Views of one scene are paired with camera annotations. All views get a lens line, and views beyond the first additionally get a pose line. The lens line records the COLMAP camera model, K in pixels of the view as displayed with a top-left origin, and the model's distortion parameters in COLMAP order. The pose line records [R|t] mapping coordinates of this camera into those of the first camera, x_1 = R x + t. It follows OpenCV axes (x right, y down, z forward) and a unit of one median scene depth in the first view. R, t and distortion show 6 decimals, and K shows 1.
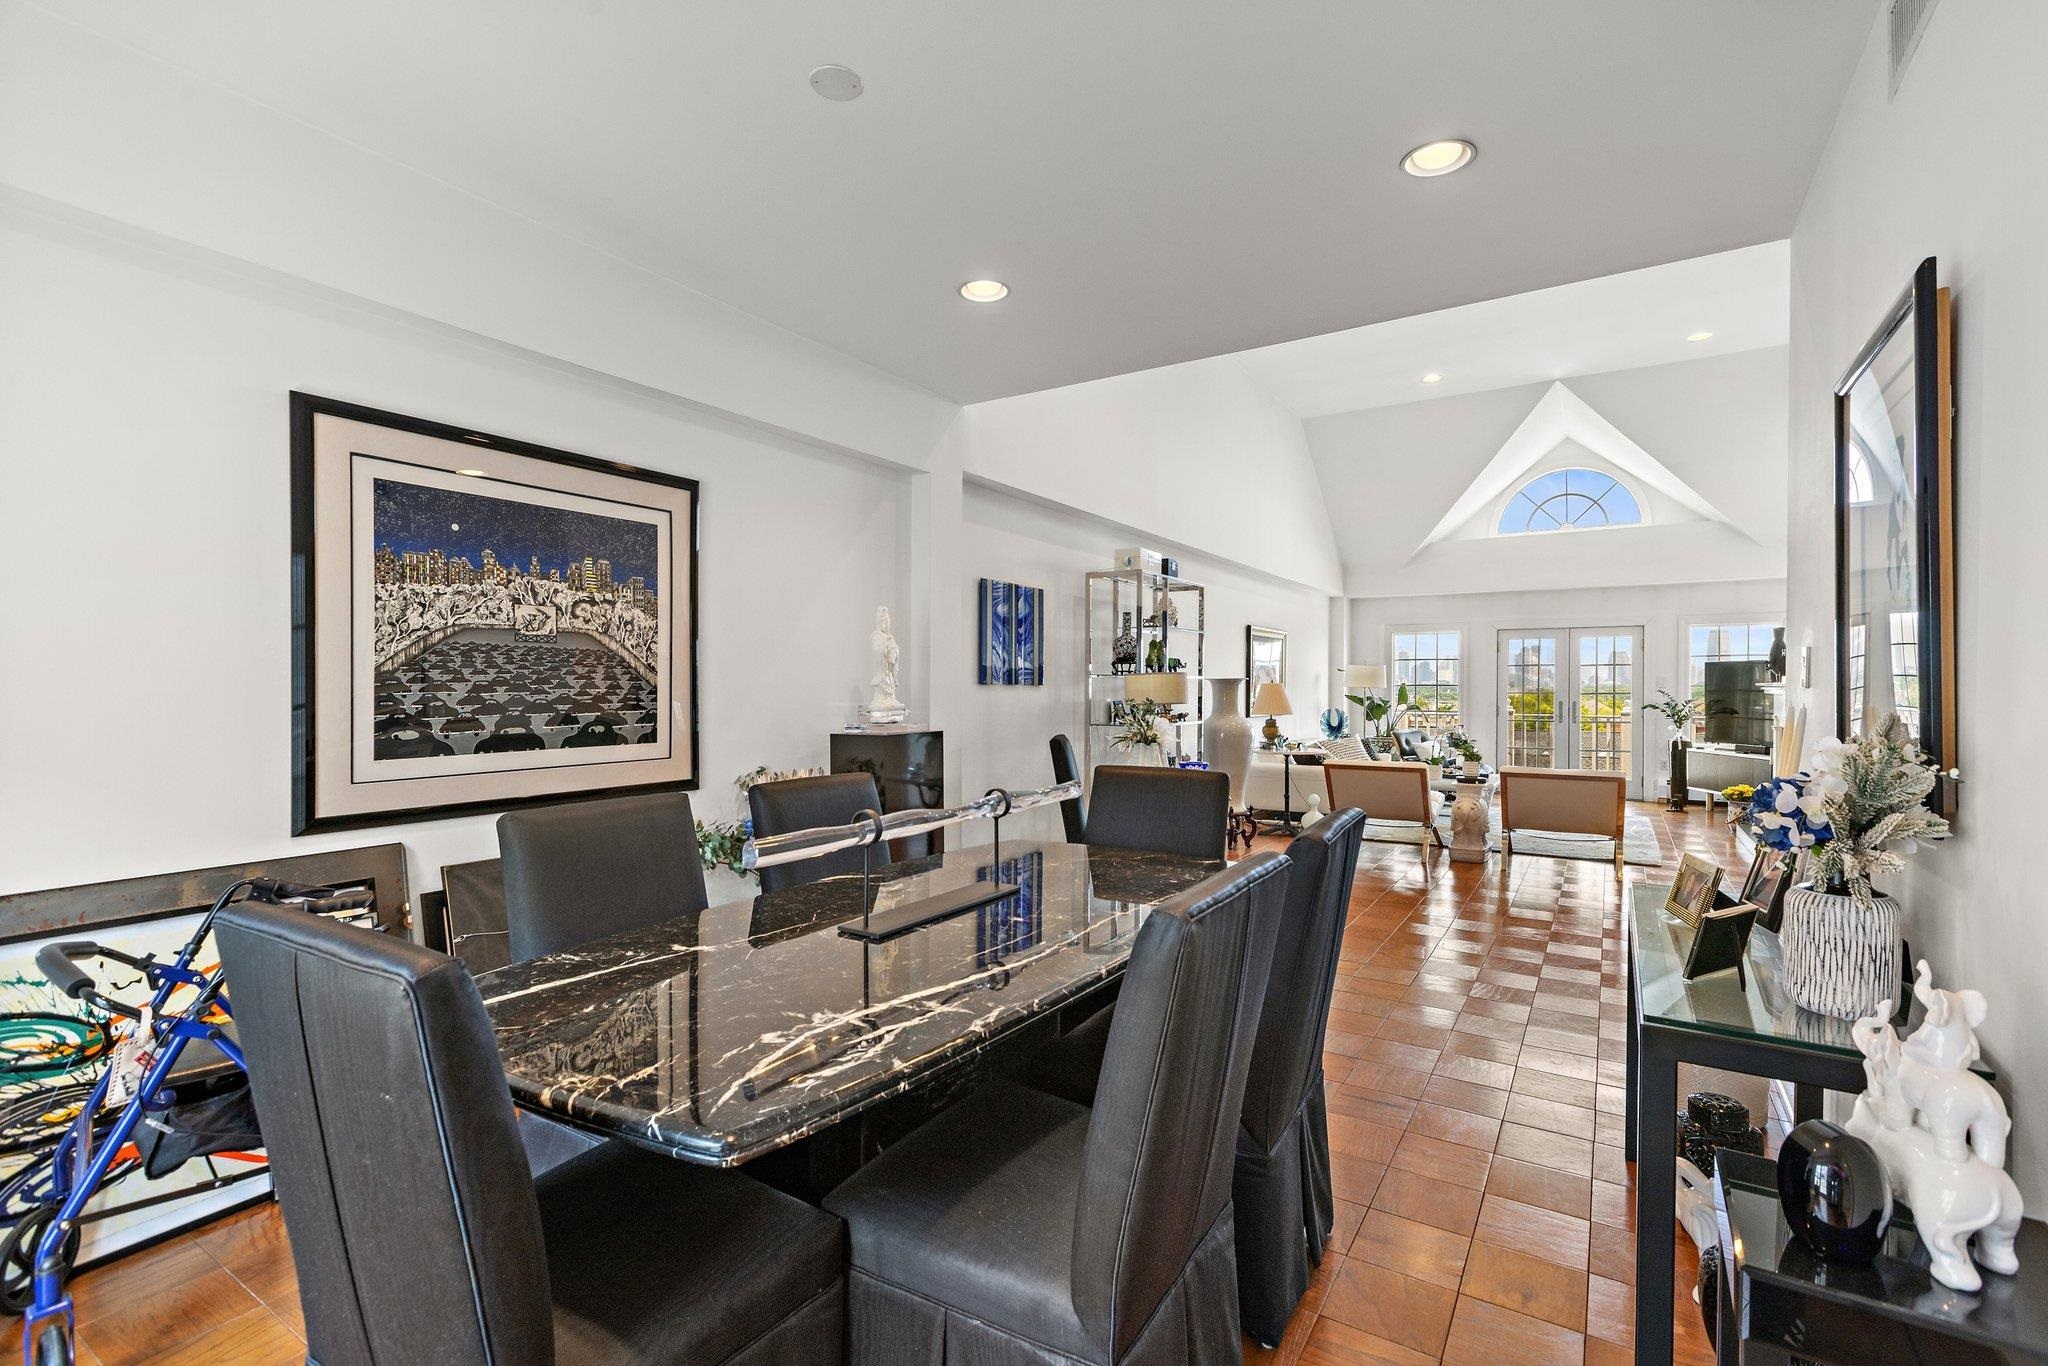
lens RADIAL K [[915.8, 0, 1023.8], [0, 915.8, 689.5], [0, 0, 1]] dist [0.000764, 0.000838]
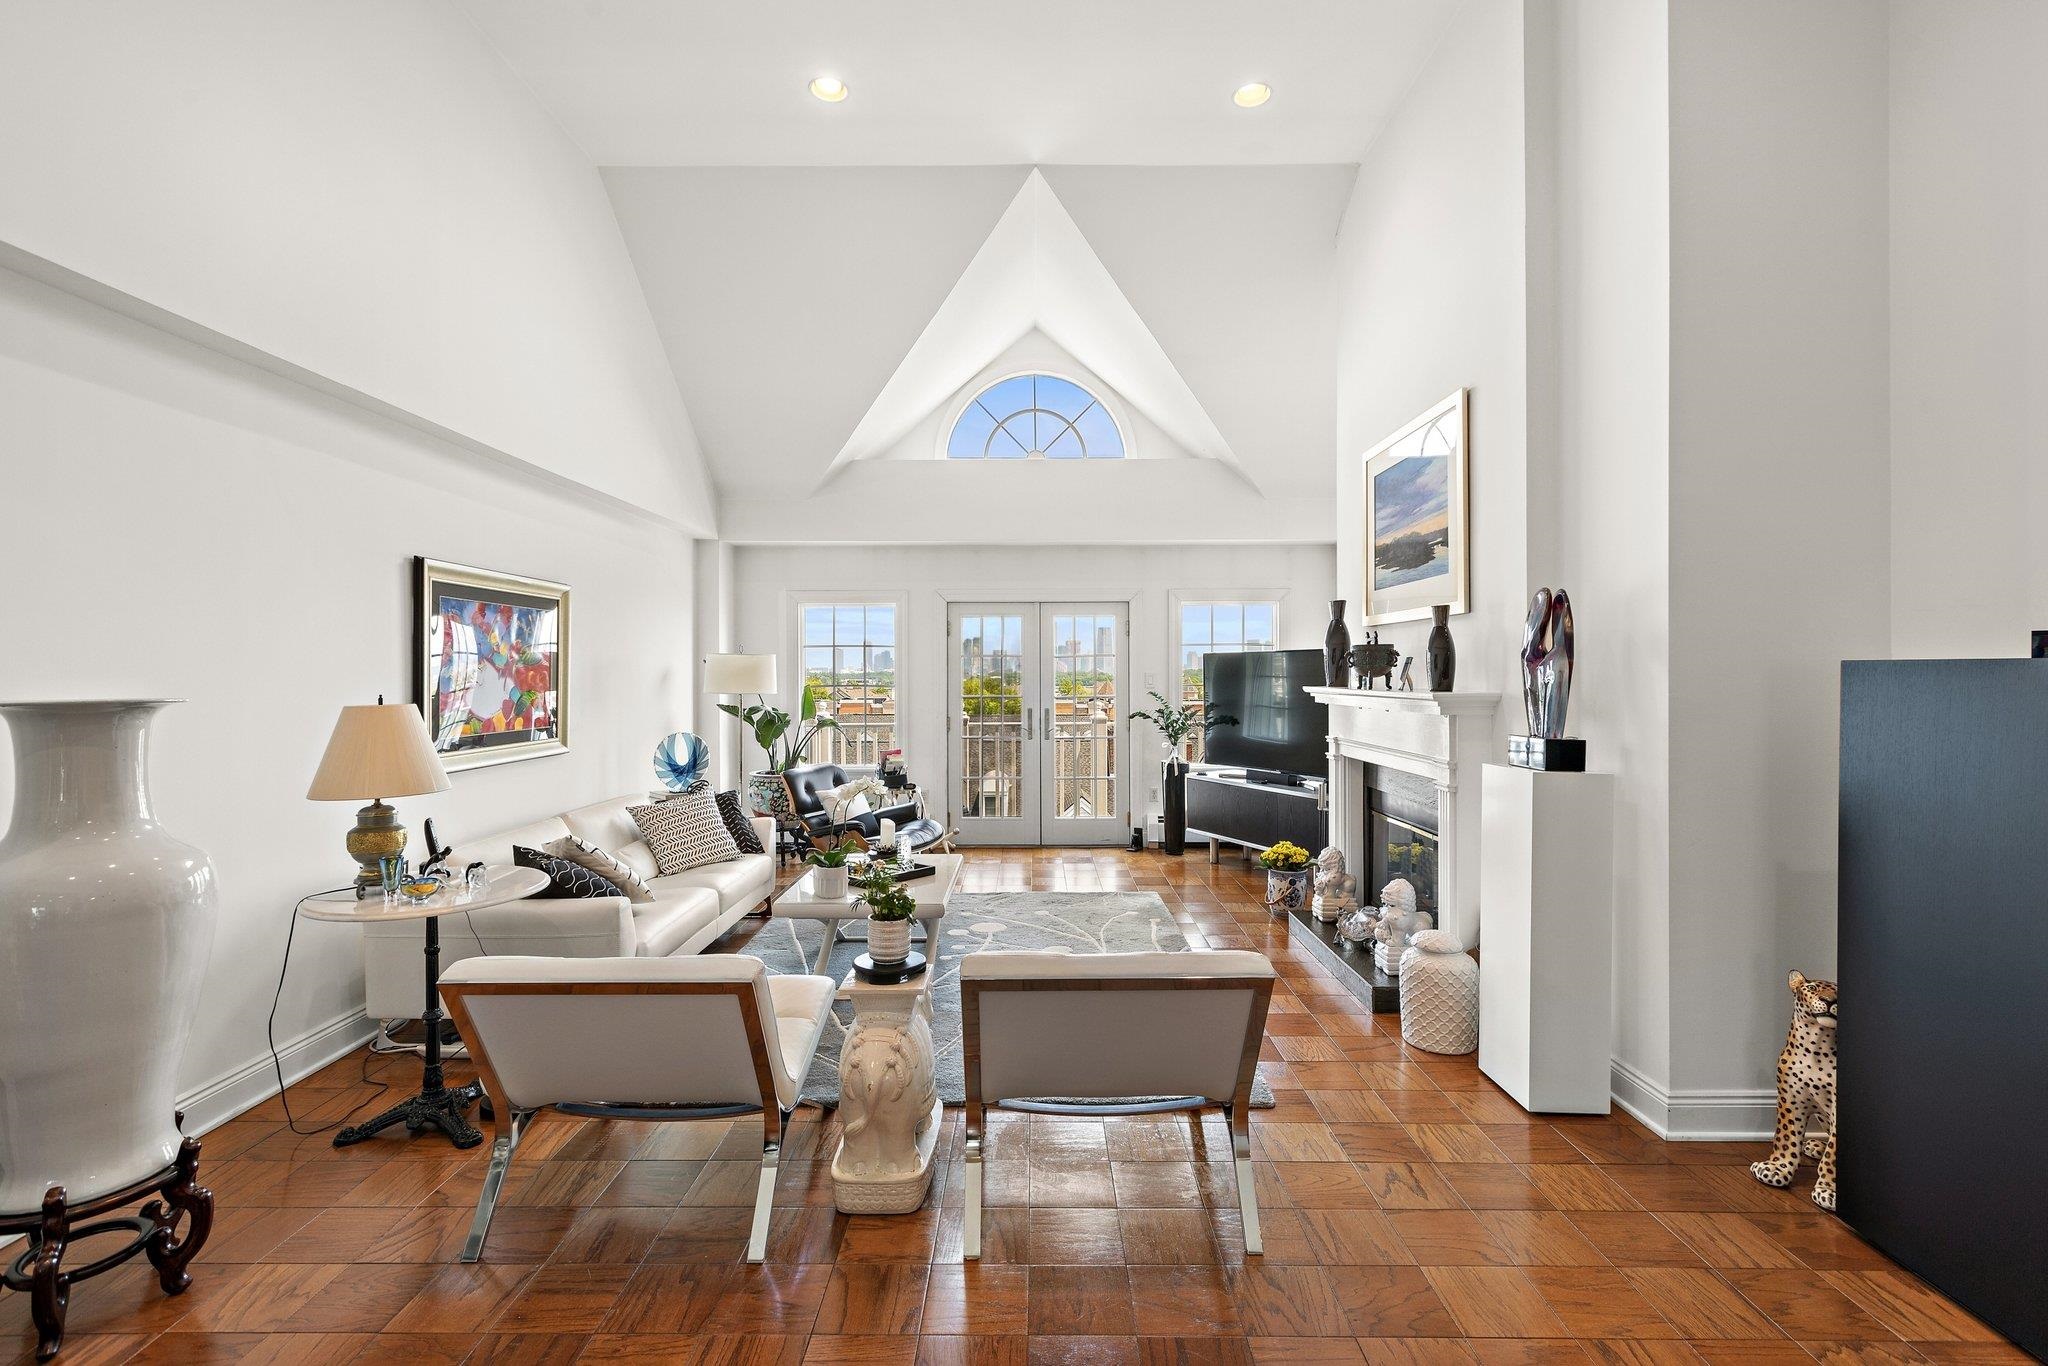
lens RADIAL K [[915.8, 0, 1026.1], [0, 915.8, 672.5], [0, 0, 1]] dist [0.000764, 0.000838]
pose [[0.845077, -0.005860, 0.534613, 0.433173], [0.008740, 0.999958, -0.002854, -0.024648], [-0.534574, 0.007084, 0.845092, 0.842744]]
